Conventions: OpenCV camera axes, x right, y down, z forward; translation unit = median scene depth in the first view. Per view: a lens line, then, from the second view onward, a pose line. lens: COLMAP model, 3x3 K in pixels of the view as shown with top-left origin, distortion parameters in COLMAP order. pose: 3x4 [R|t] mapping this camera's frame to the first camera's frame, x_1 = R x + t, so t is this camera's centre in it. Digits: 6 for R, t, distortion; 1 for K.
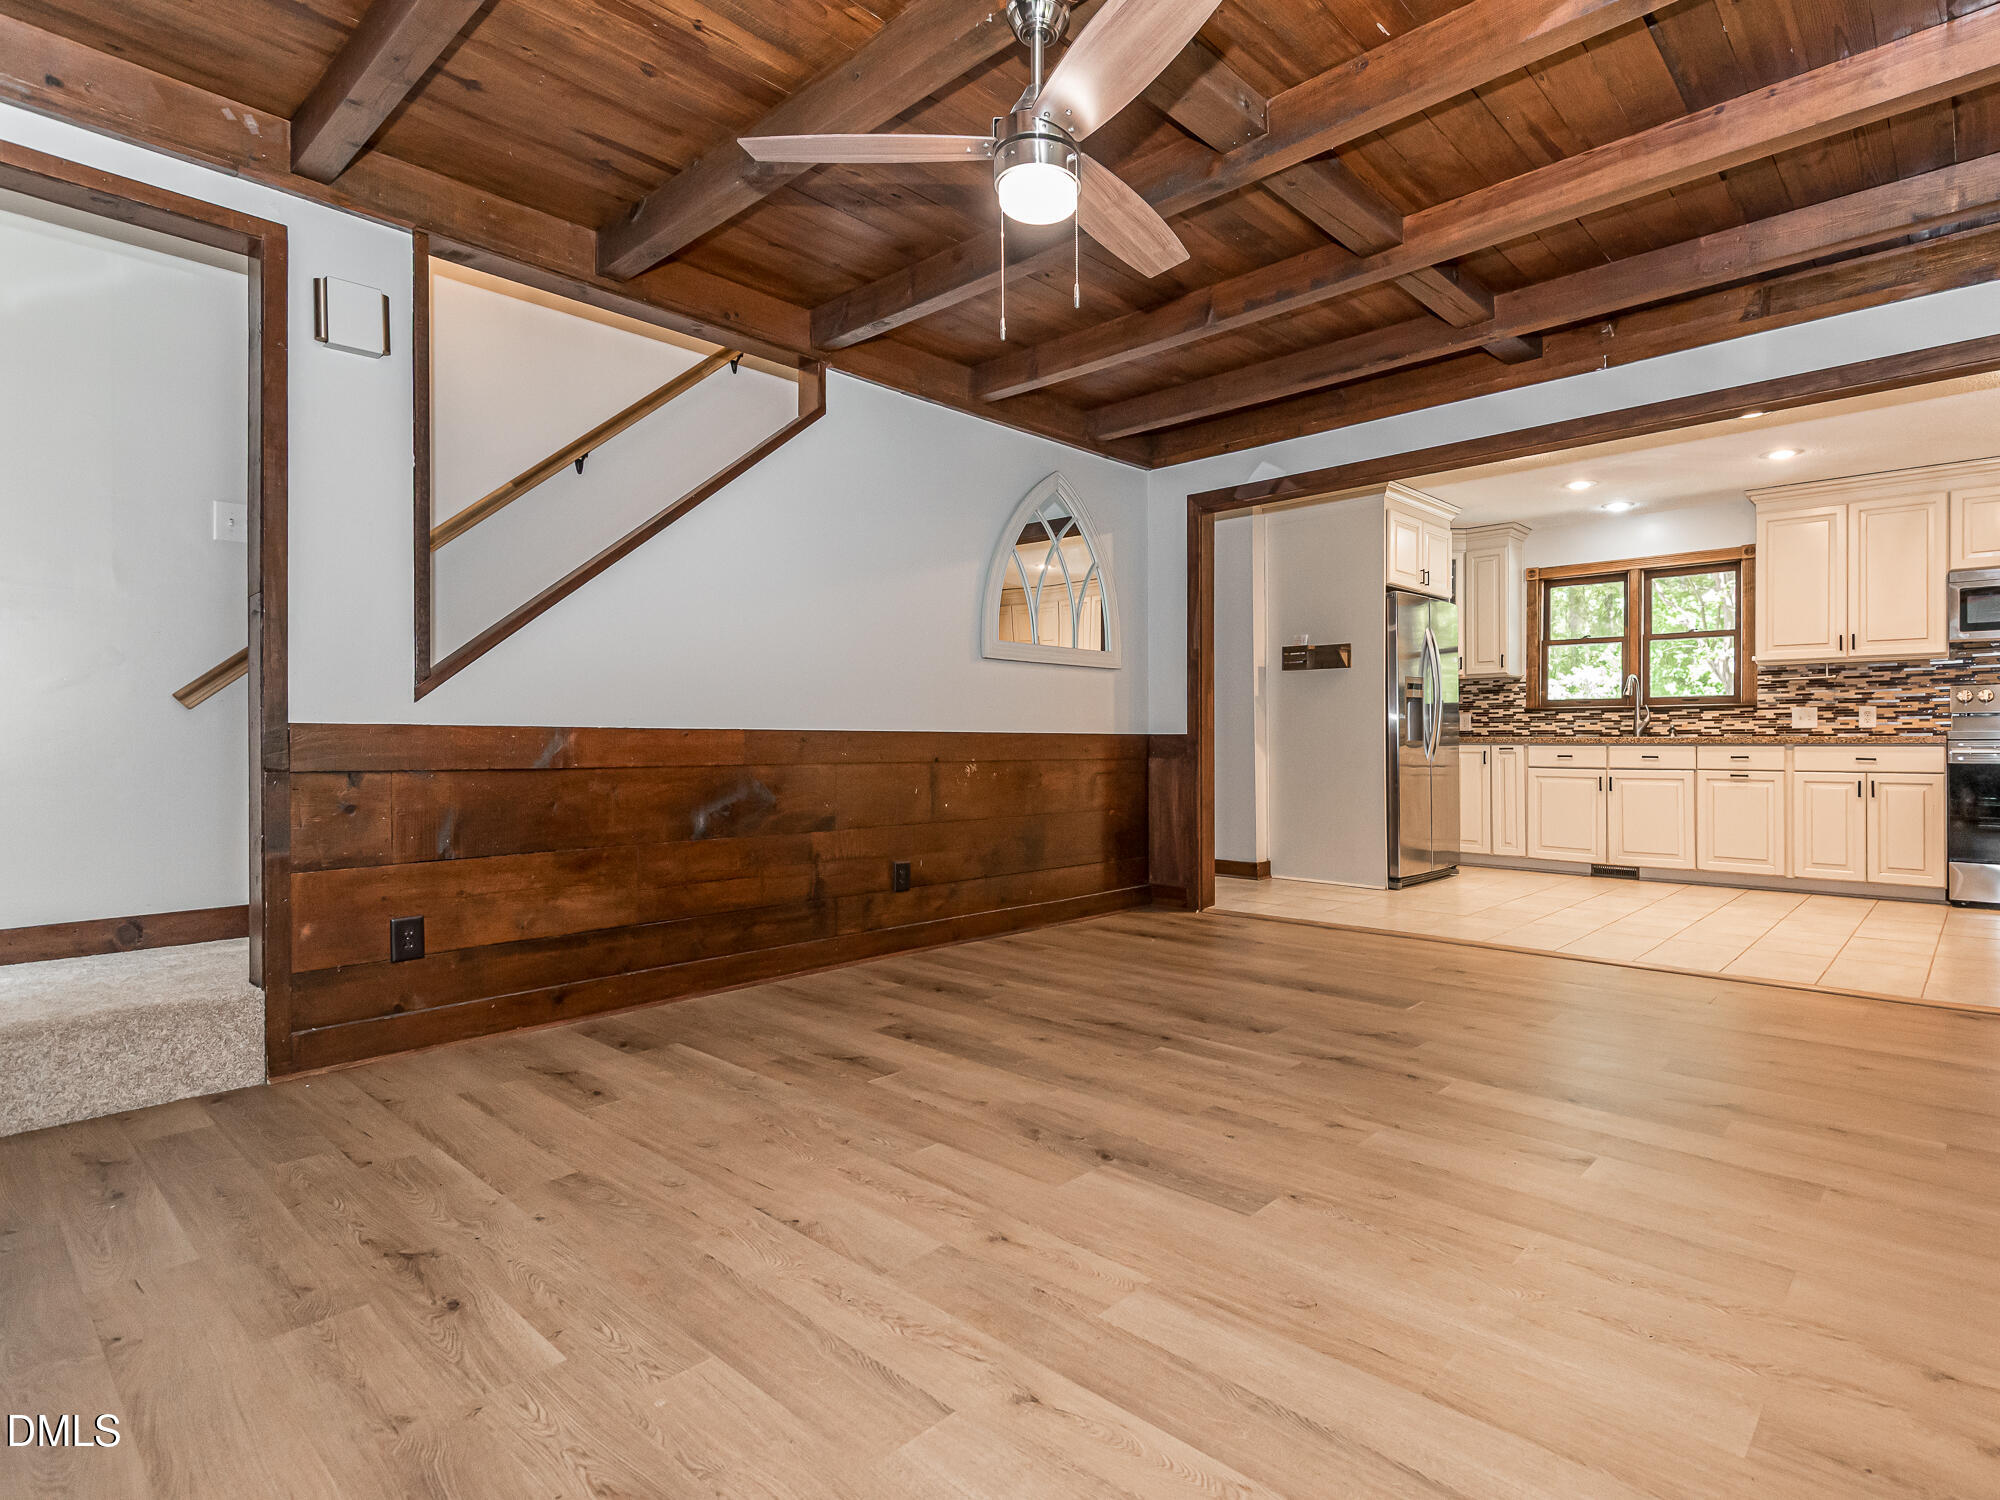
lens RADIAL K [[1037.5, 0, 1112.6], [0, 1037.5, 728.0], [0, 0, 1]] dist [0.046151, -0.023998]
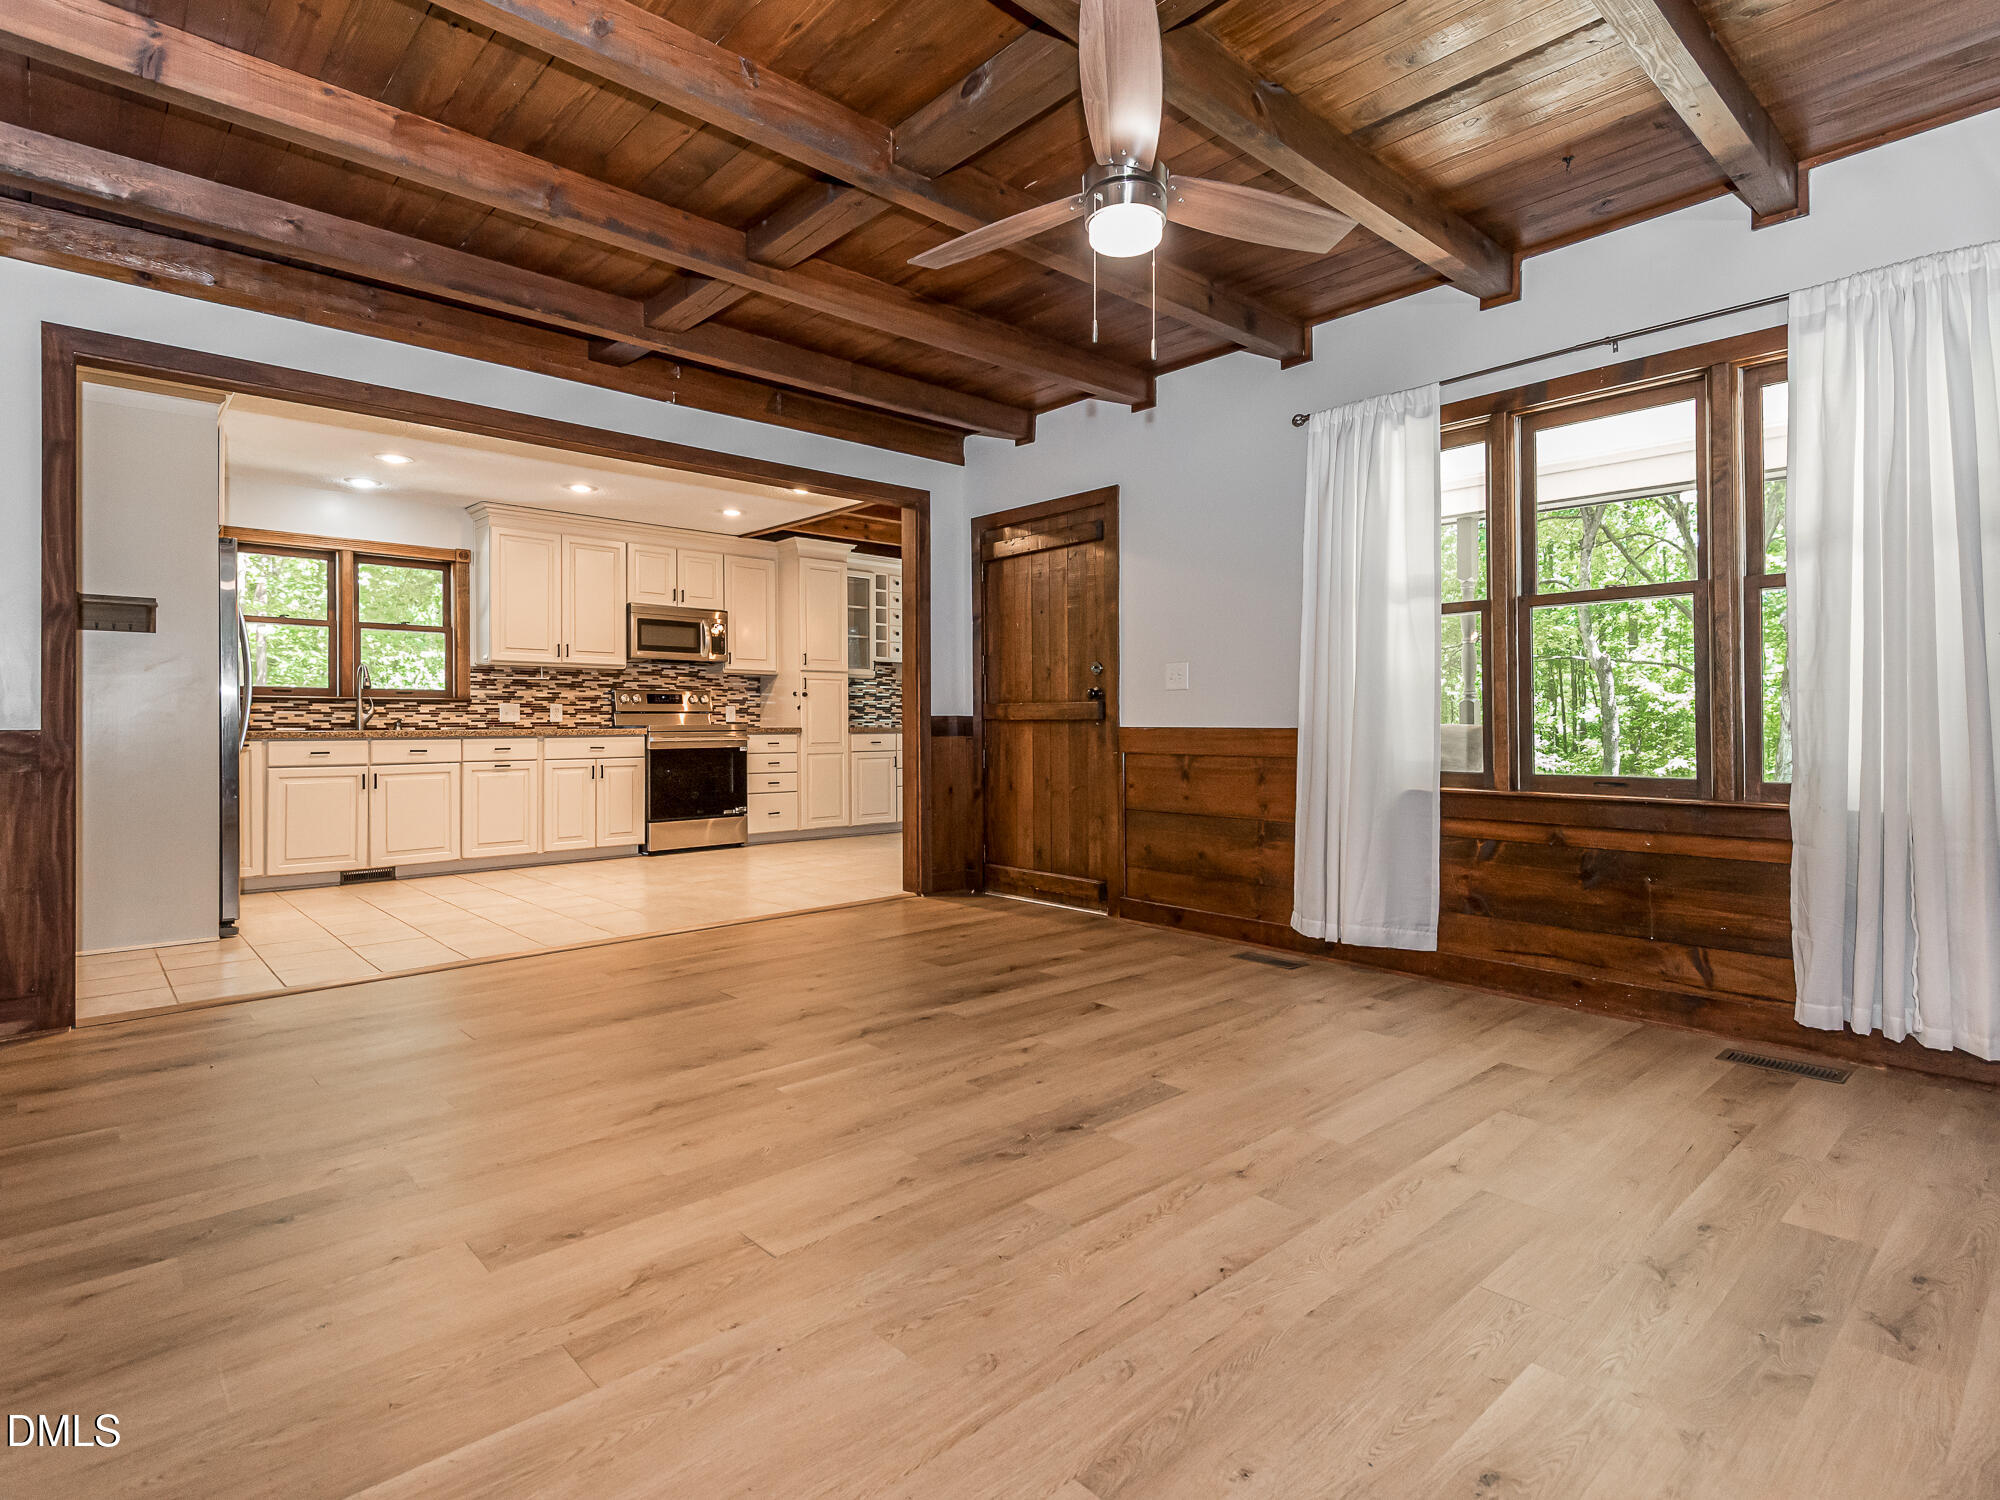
lens RADIAL K [[1027.8, 0, 1003.5], [0, 1027.8, 760.4], [0, 0, 1]] dist [0.039907, -0.024341]
pose [[0.119177, -0.034199, 0.992284, -0.428362], [-0.006147, 0.999362, 0.035181, -0.001206], [-0.992854, -0.010292, 0.118891, 0.386406]]
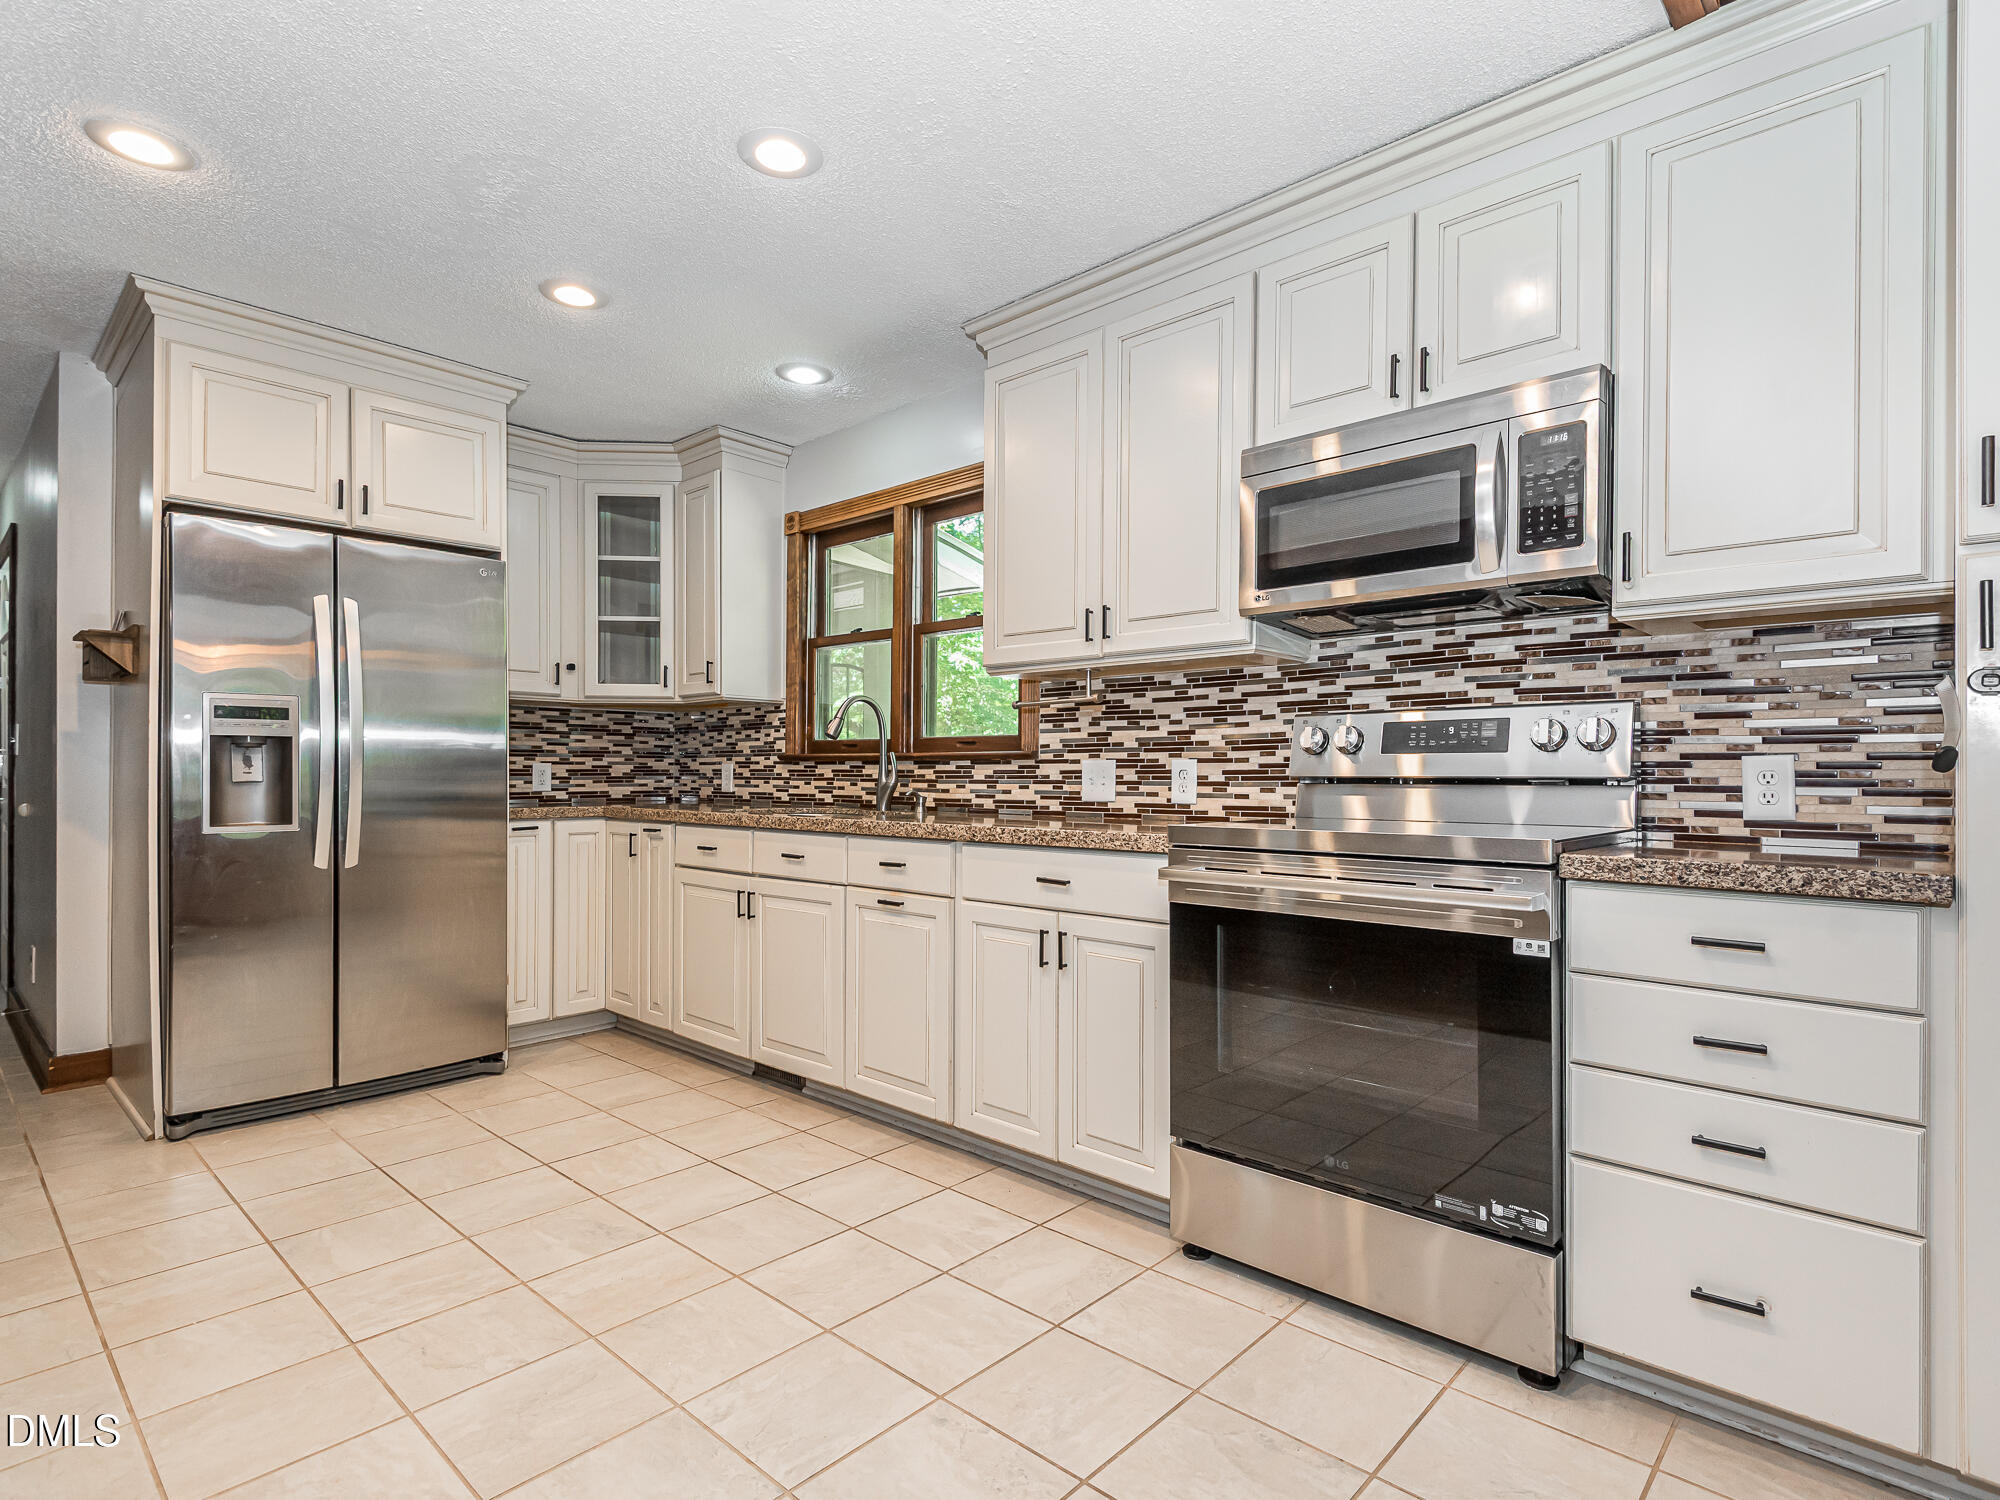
lens RADIAL K [[1027.8, 0, 1003.5], [0, 1027.8, 760.4], [0, 0, 1]] dist [0.039907, -0.024341]
pose [[0.999200, 0.010039, -0.038718, 0.708415], [-0.010313, 0.999923, -0.006866, -0.017496], [0.038646, 0.007260, 0.999227, 0.571709]]
